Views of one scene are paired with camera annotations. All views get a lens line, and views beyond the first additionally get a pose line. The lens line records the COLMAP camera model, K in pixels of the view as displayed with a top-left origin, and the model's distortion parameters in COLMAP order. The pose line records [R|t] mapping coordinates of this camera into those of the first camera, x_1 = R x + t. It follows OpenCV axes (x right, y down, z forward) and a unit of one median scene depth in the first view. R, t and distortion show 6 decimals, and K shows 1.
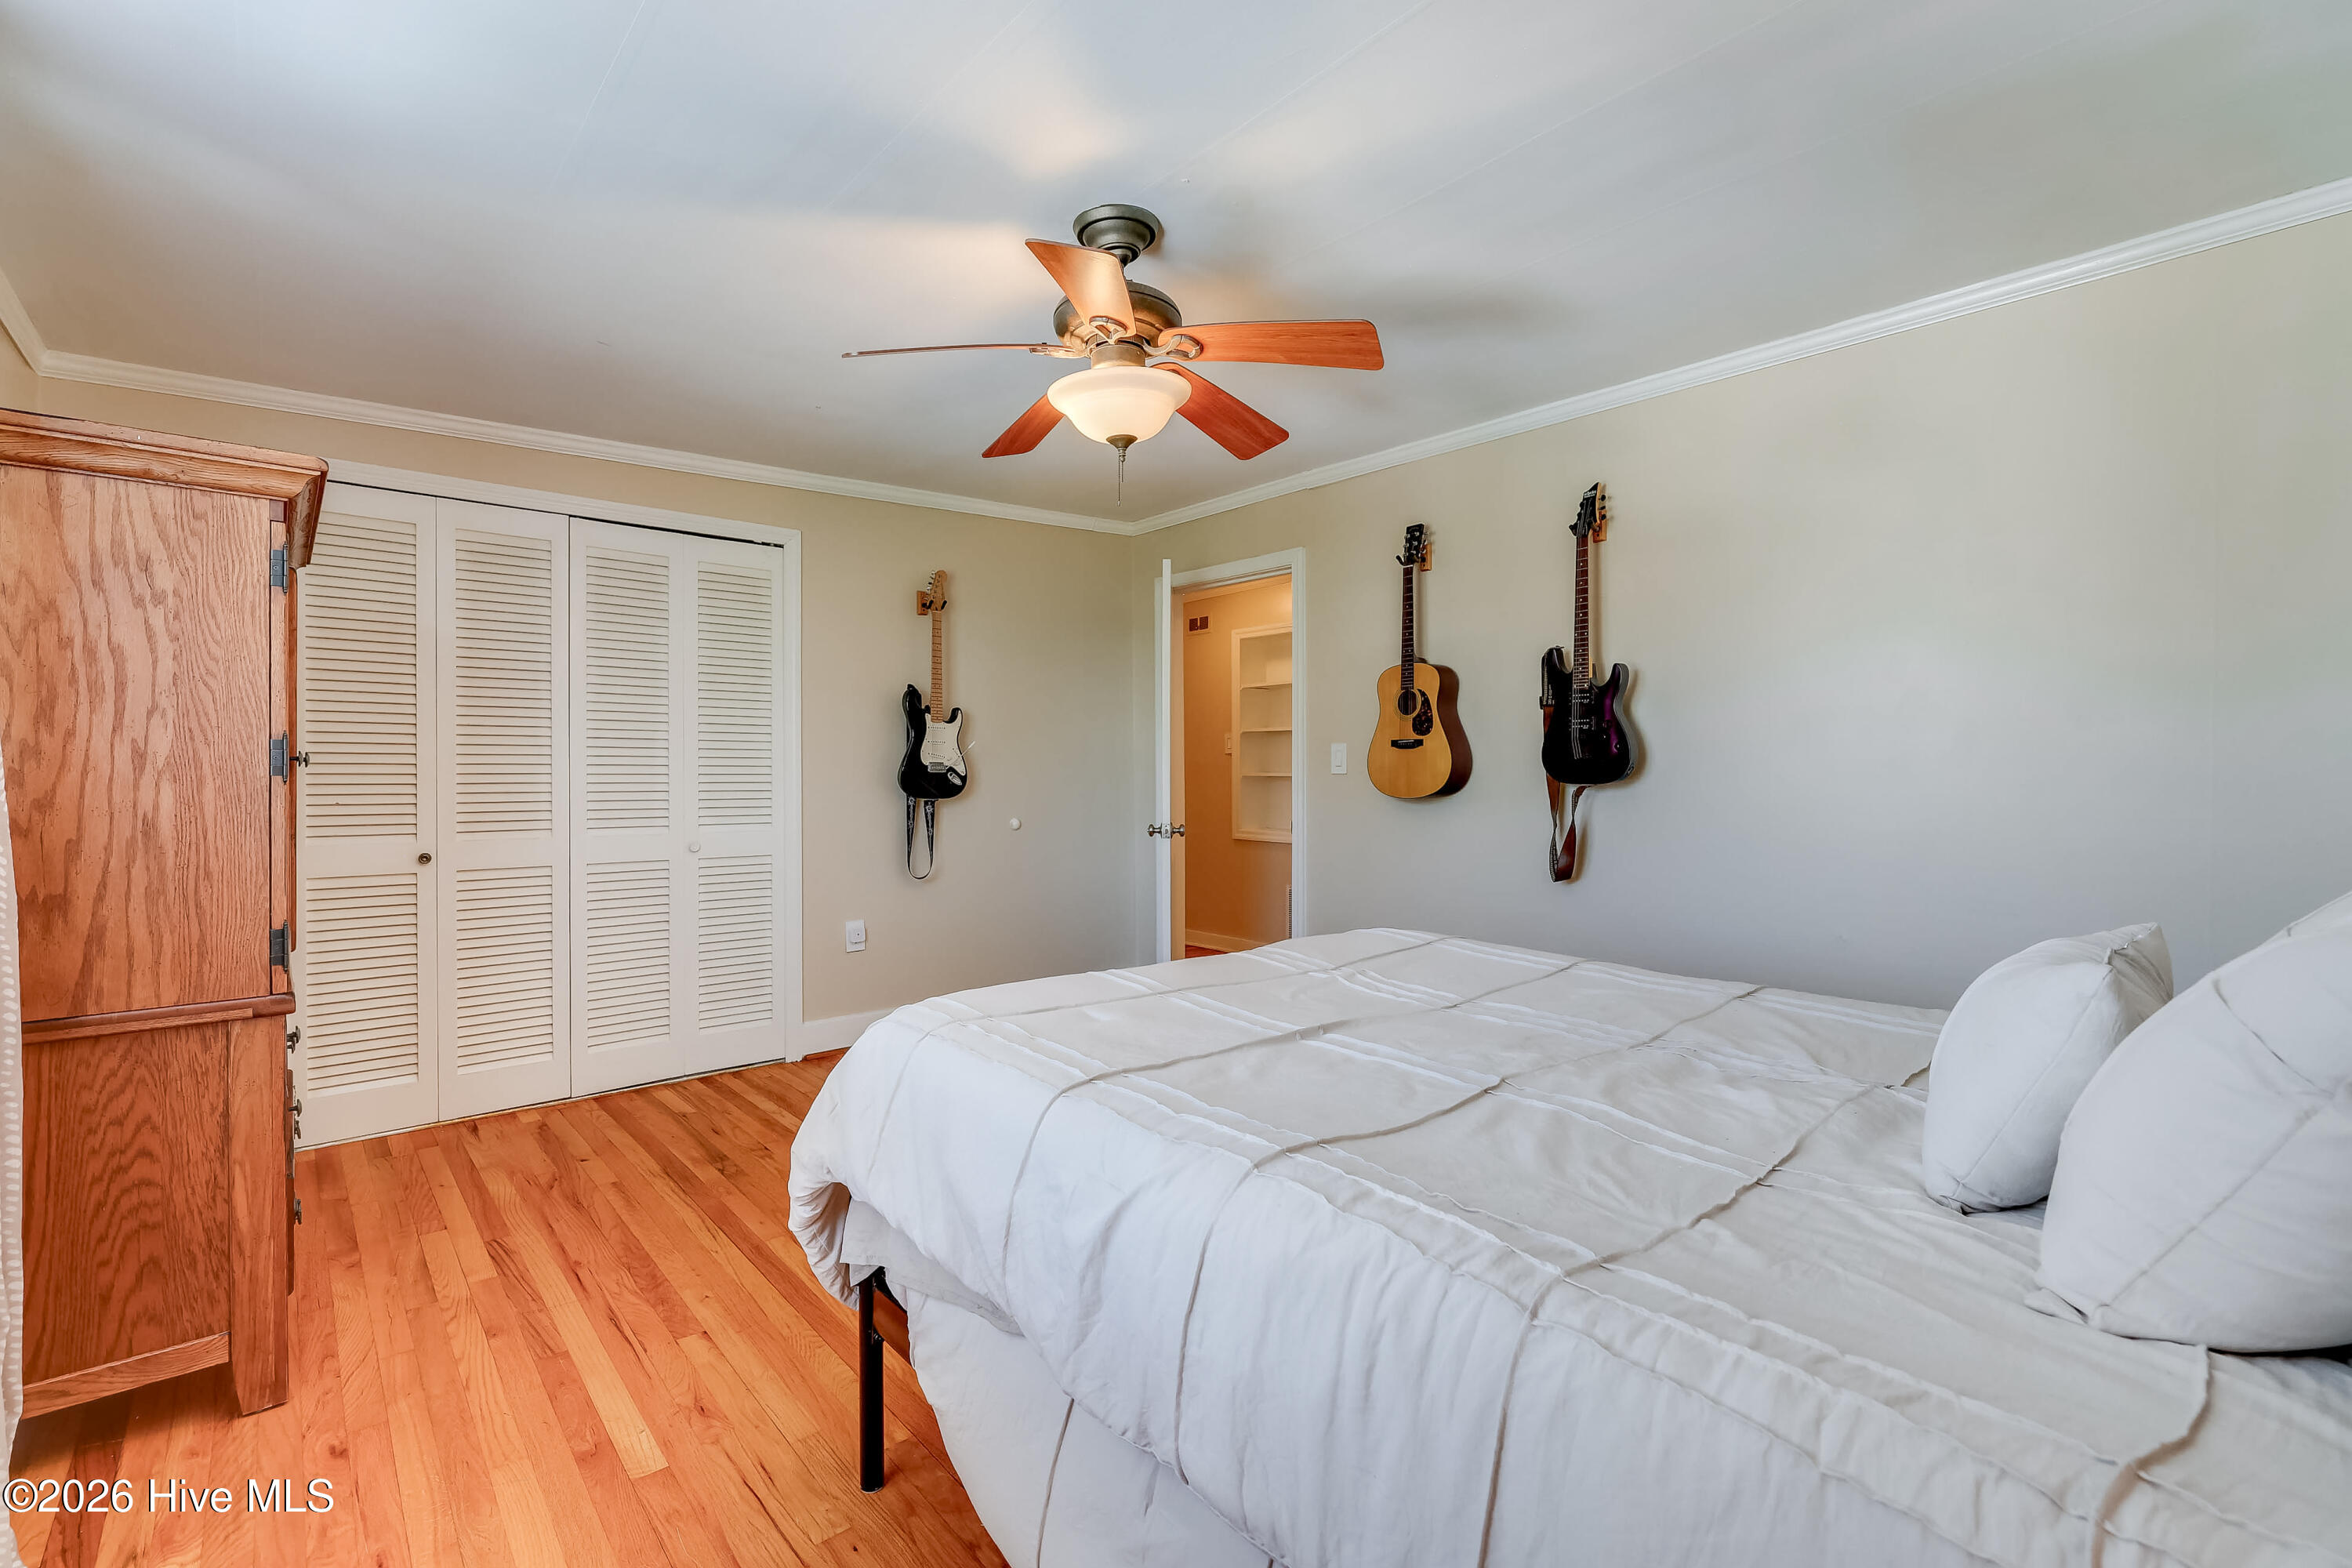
lens RADIAL K [[1017.4, 0, 1176.0], [0, 1017.4, 784.0], [0, 0, 1]] dist [-0.009551, -0.000049]
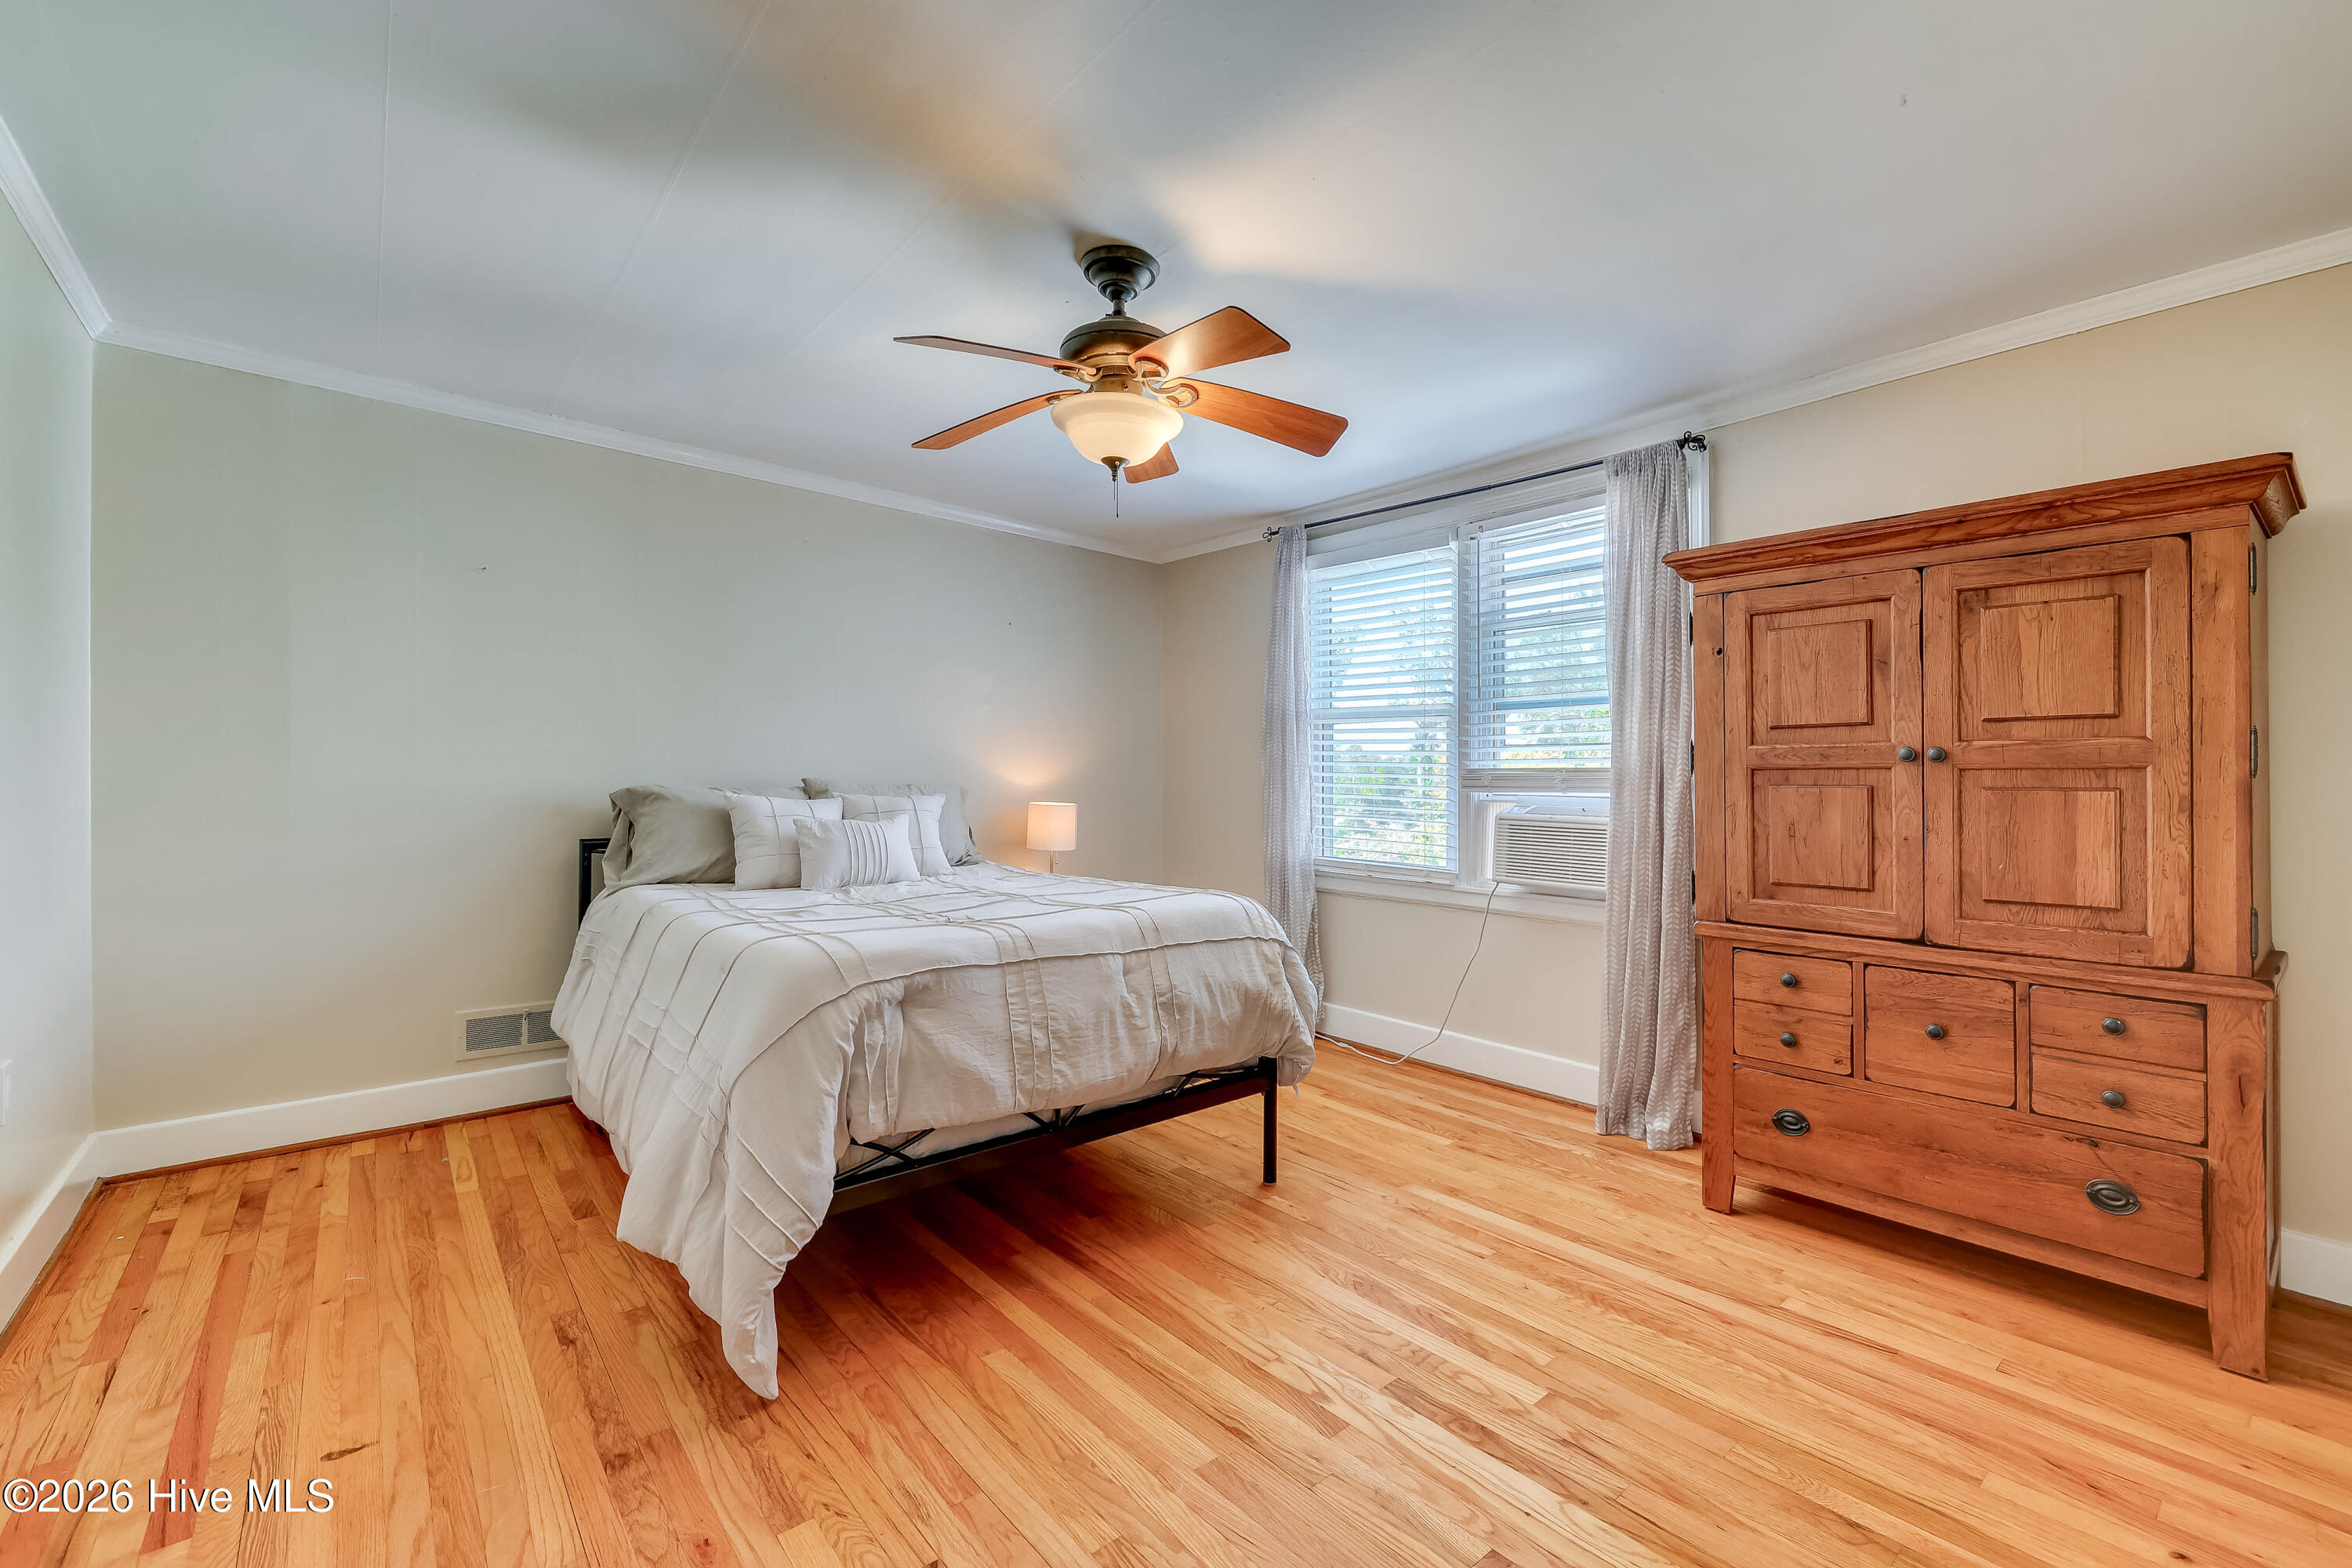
lens RADIAL K [[1017.4, 0, 1176.0], [0, 1017.4, 784.0], [0, 0, 1]] dist [-0.009551, -0.000049]
pose [[-0.998455, -0.001748, 0.055533, -0.157740], [-0.001244, 0.999958, 0.009112, -0.005167], [-0.055546, 0.009028, -0.998415, 1.879567]]
